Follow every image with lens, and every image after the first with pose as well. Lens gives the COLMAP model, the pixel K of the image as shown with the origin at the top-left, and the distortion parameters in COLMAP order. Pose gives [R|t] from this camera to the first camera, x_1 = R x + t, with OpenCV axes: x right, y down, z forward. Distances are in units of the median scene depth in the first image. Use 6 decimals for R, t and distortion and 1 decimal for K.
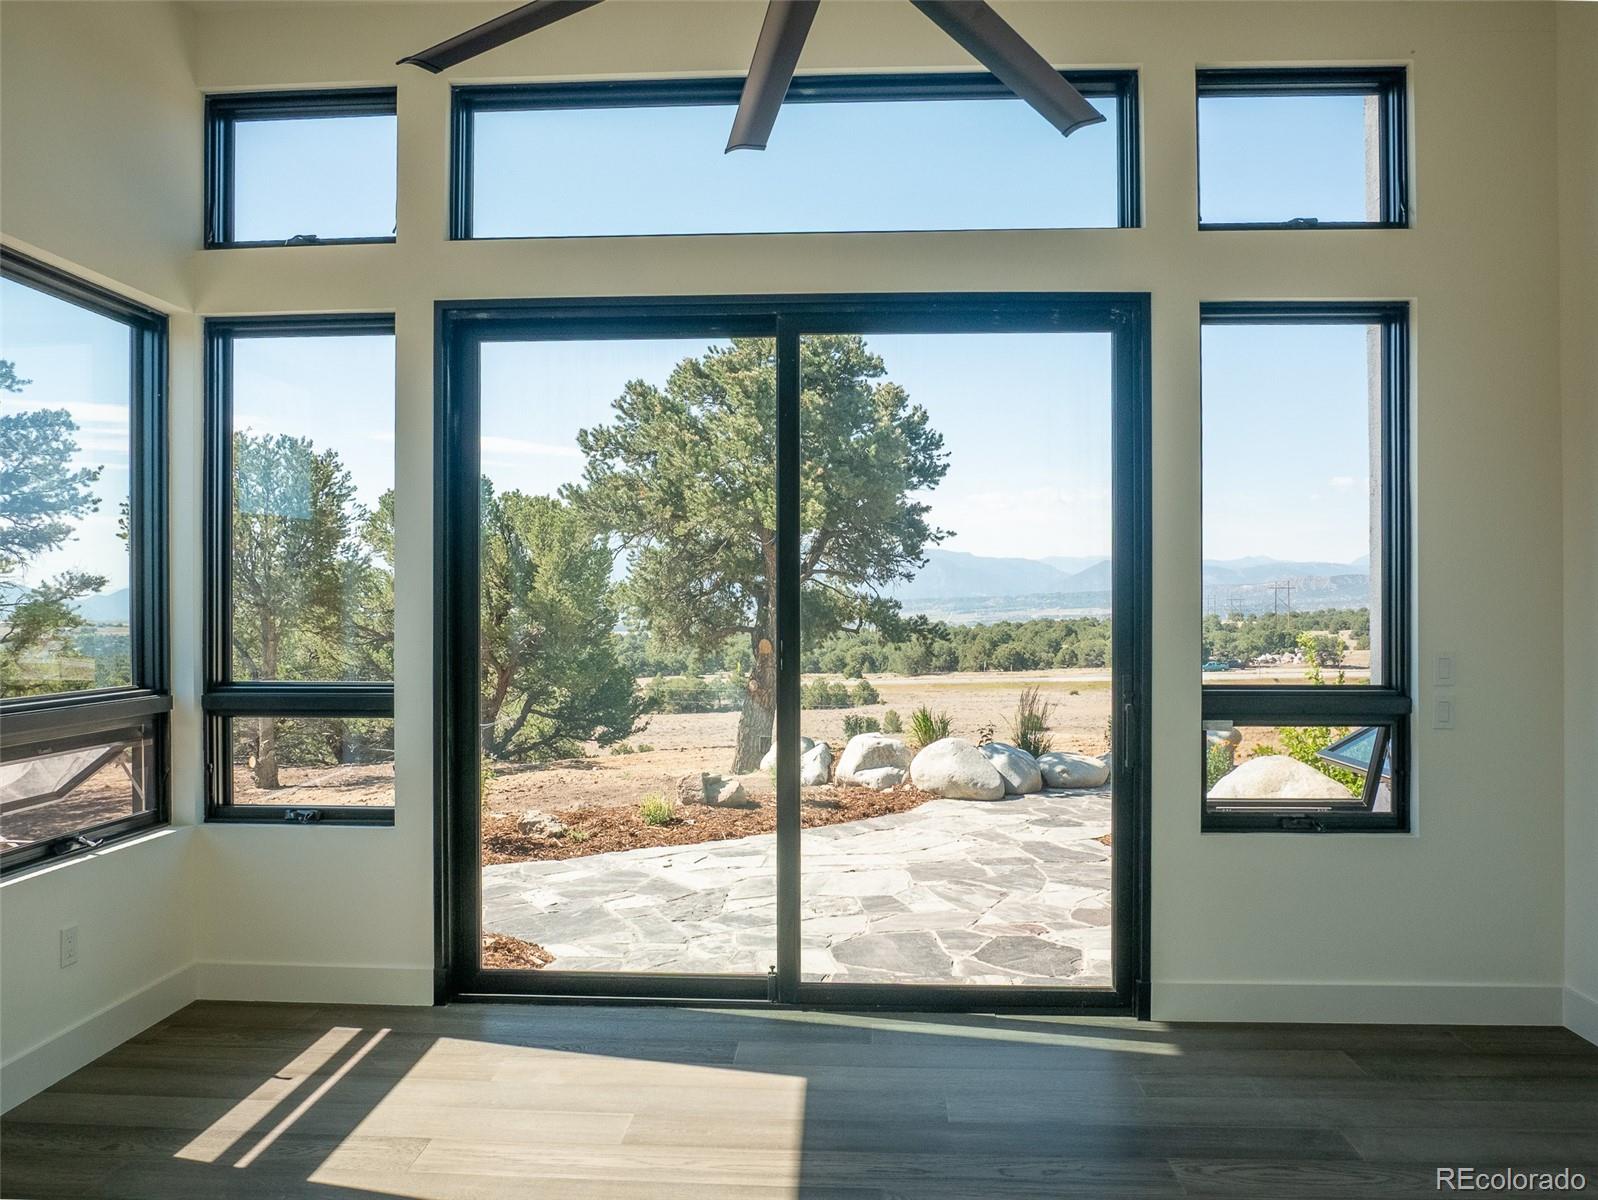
lens RADIAL K [[1164.7, 0, 801.0], [0, 1164.7, 603.2], [0, 0, 1]] dist [-0.051061, 0.025240]
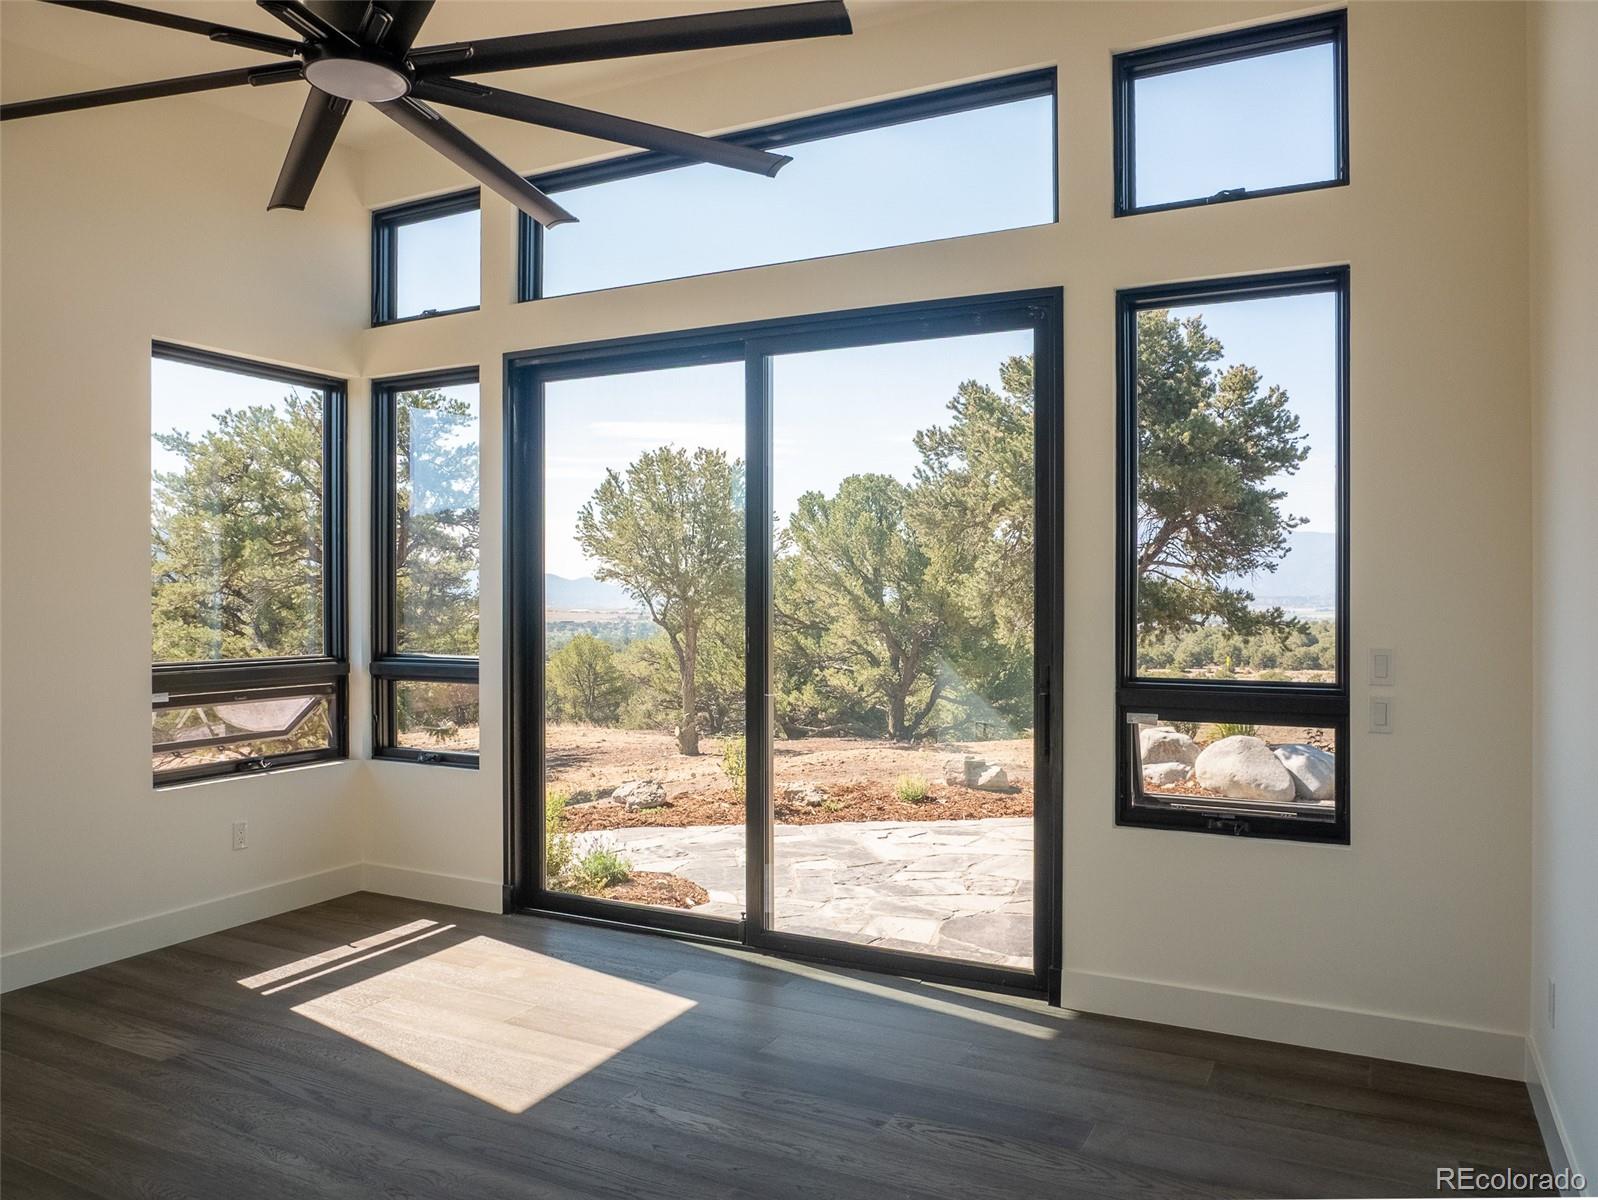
lens RADIAL K [[1144.8, 0, 806.6], [0, 1144.8, 594.9], [0, 0, 1]] dist [-0.042585, 0.007459]
pose [[0.914609, 0.000974, -0.404338, 0.468233], [-0.001028, 0.999999, 0.000085, 0.001024], [0.404338, 0.000338, 0.914610, -0.000333]]
